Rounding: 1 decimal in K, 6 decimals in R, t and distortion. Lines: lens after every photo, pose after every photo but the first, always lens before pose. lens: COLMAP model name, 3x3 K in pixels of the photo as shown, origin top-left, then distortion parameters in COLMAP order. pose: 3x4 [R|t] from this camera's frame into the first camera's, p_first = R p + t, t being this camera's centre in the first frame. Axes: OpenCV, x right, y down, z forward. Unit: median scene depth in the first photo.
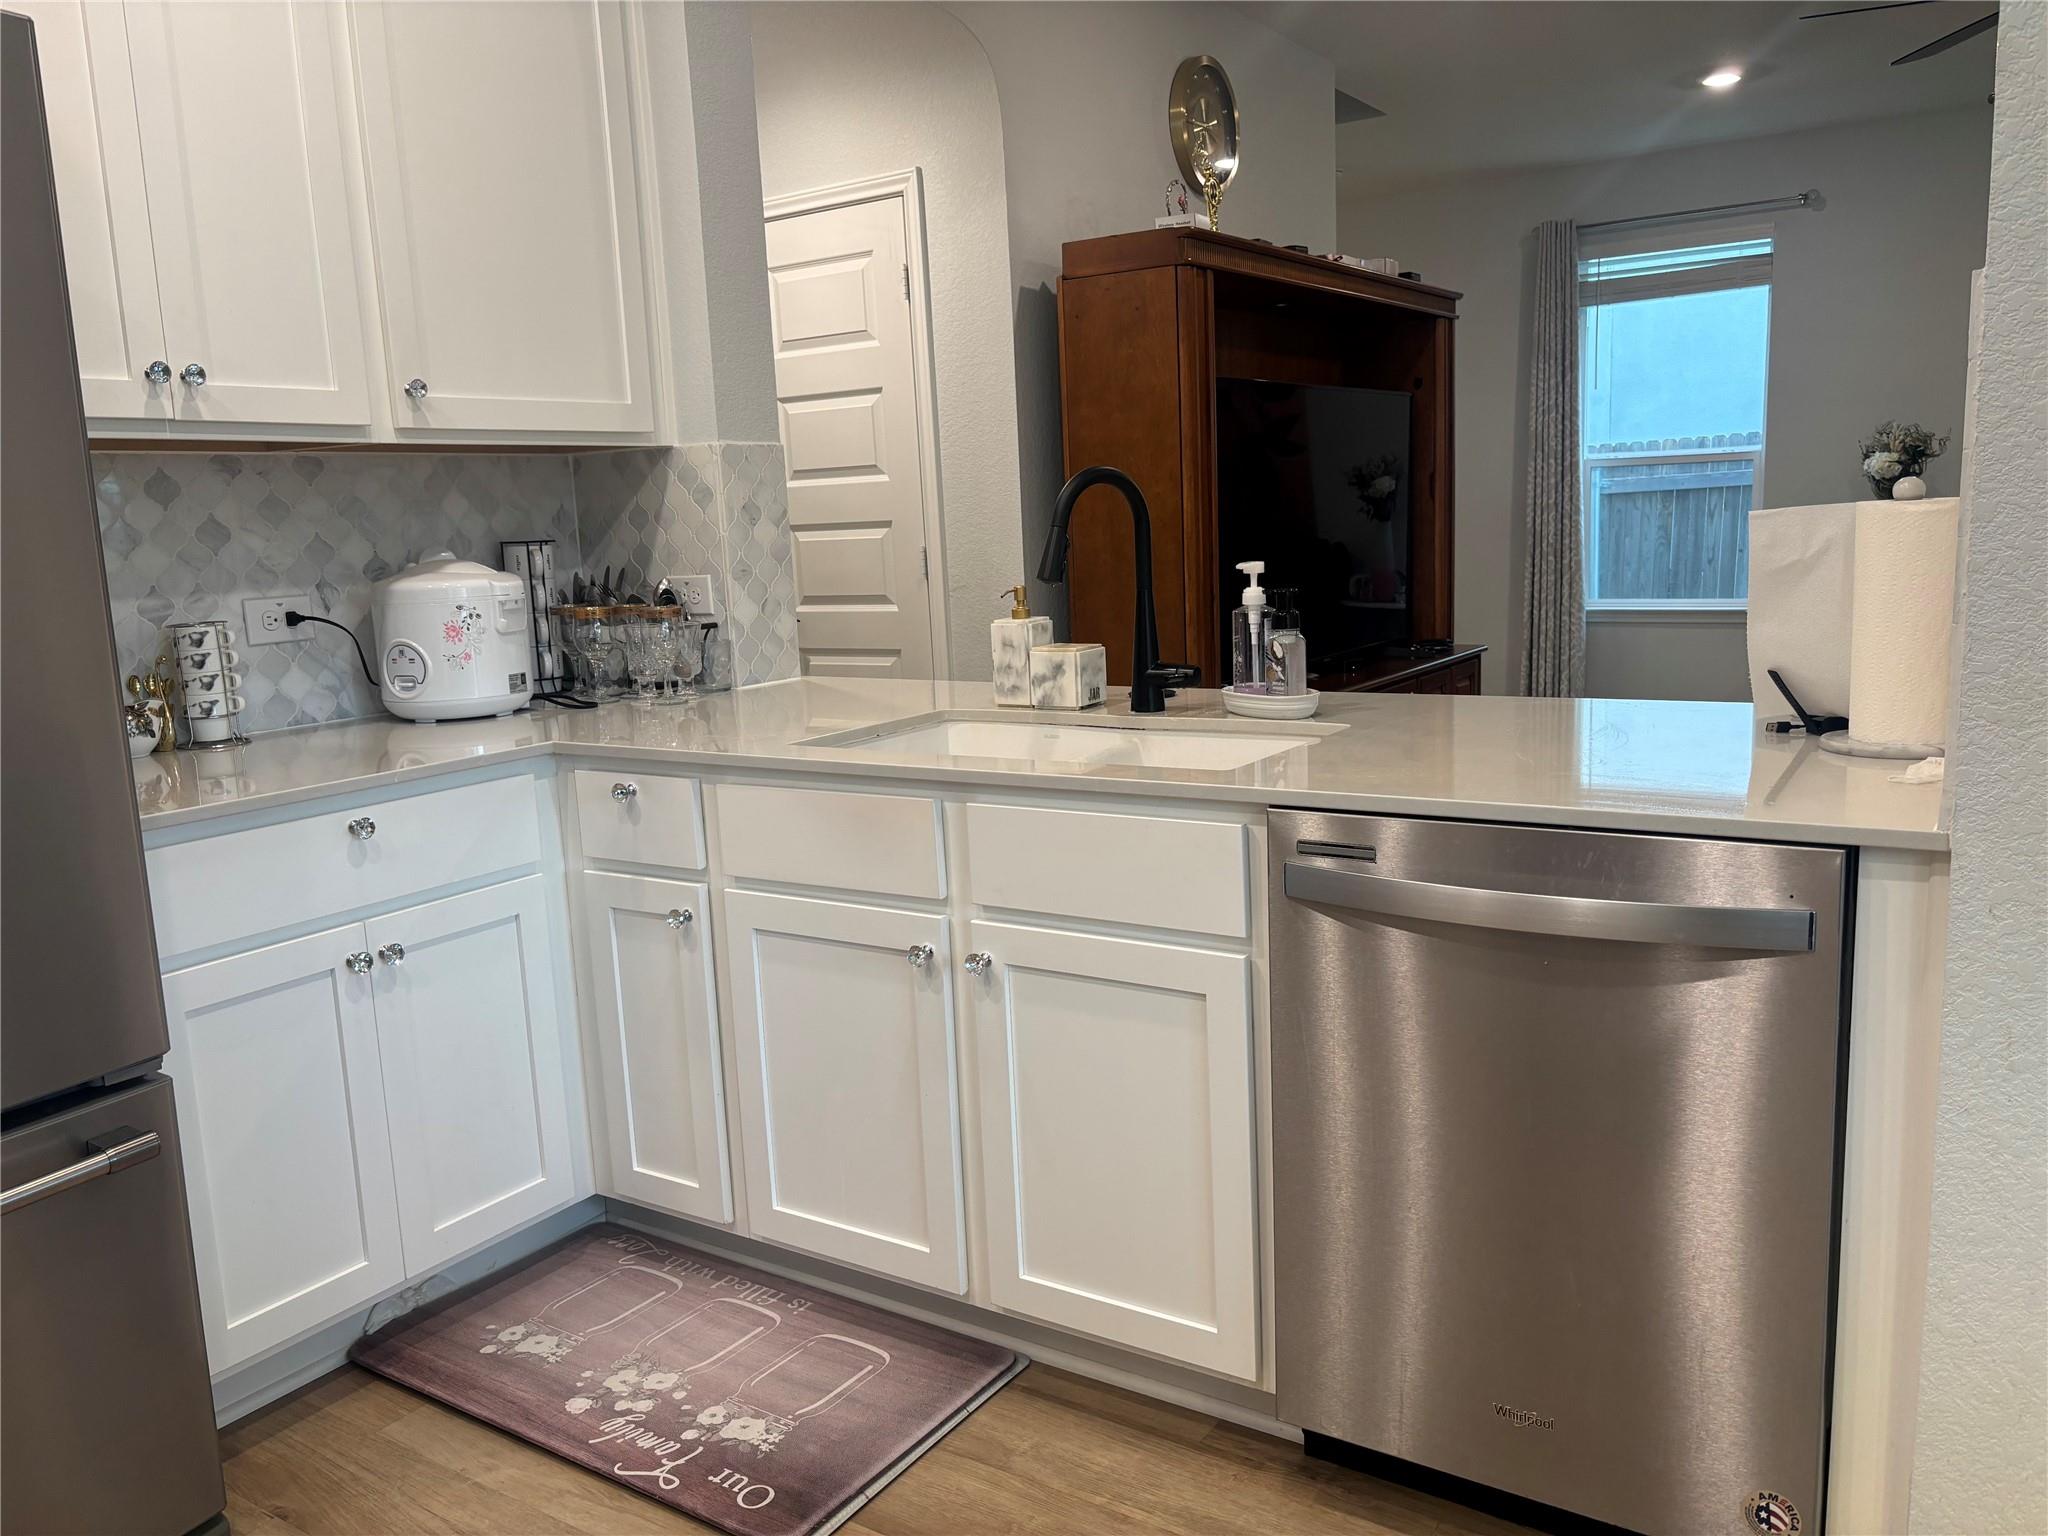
lens RADIAL K [[1542.7, 0, 1015.9], [0, 1542.7, 780.7], [0, 0, 1]] dist [0.052066, -0.063486]
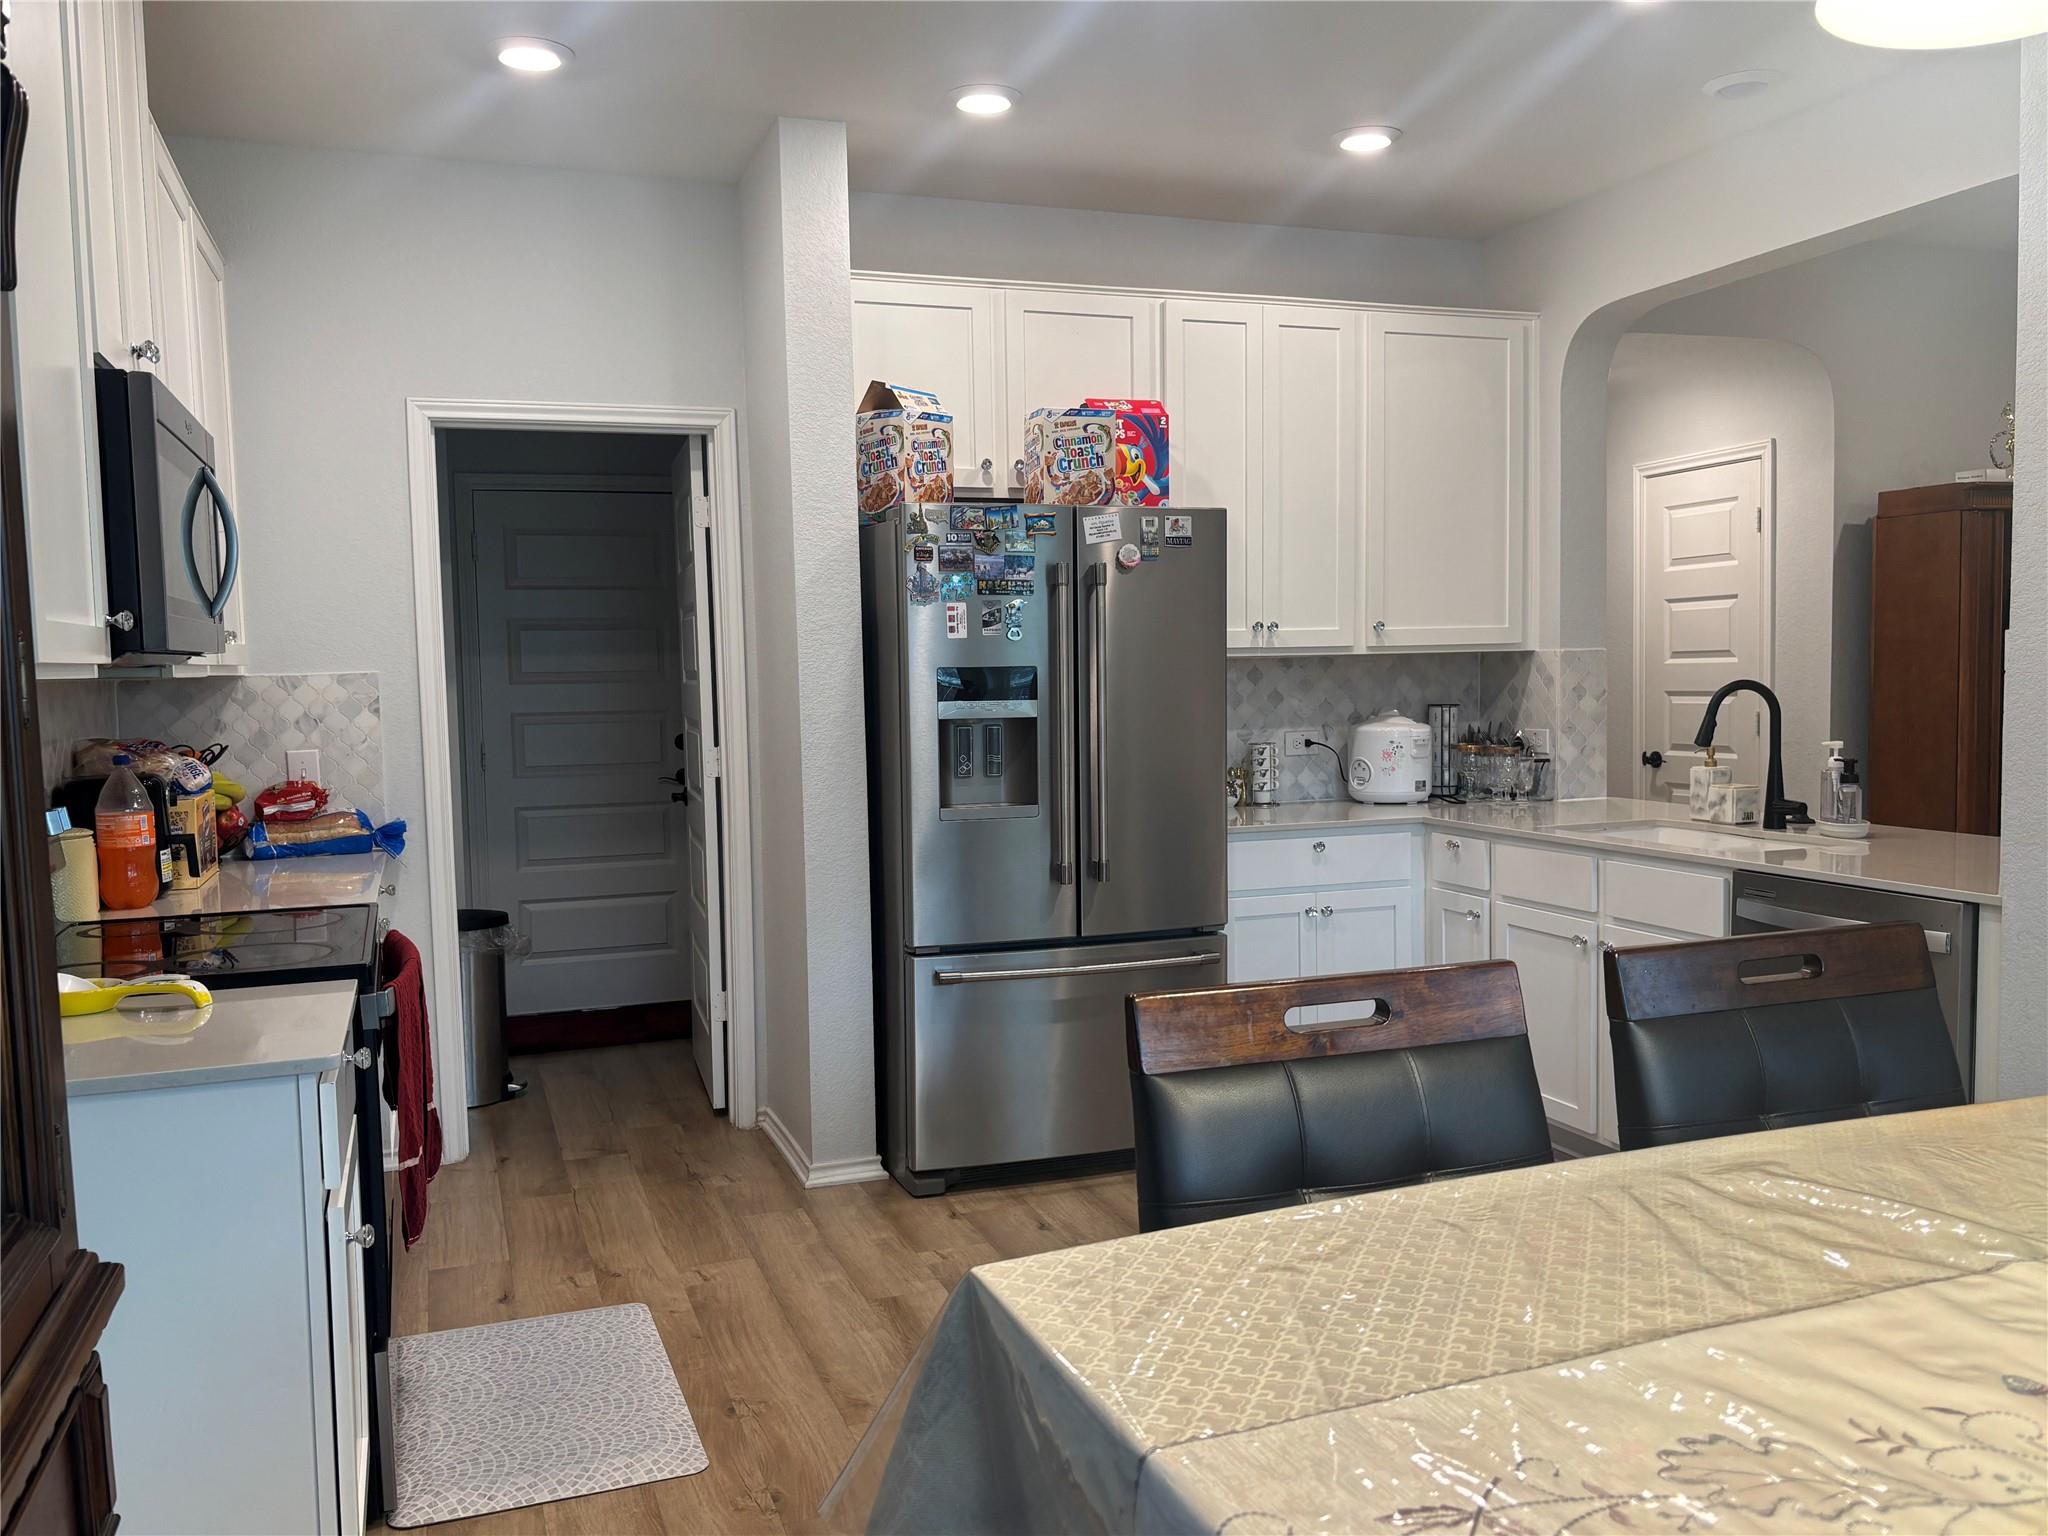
lens RADIAL K [[1672.2, 0, 1018.1], [0, 1672.2, 779.3], [0, 0, 1]] dist [0.005479, -0.006748]
pose [[0.799811, 0.068863, -0.596288, 0.454121], [-0.118508, 0.991960, -0.044399, 0.069137], [0.588437, 0.106176, 0.801542, -0.806284]]
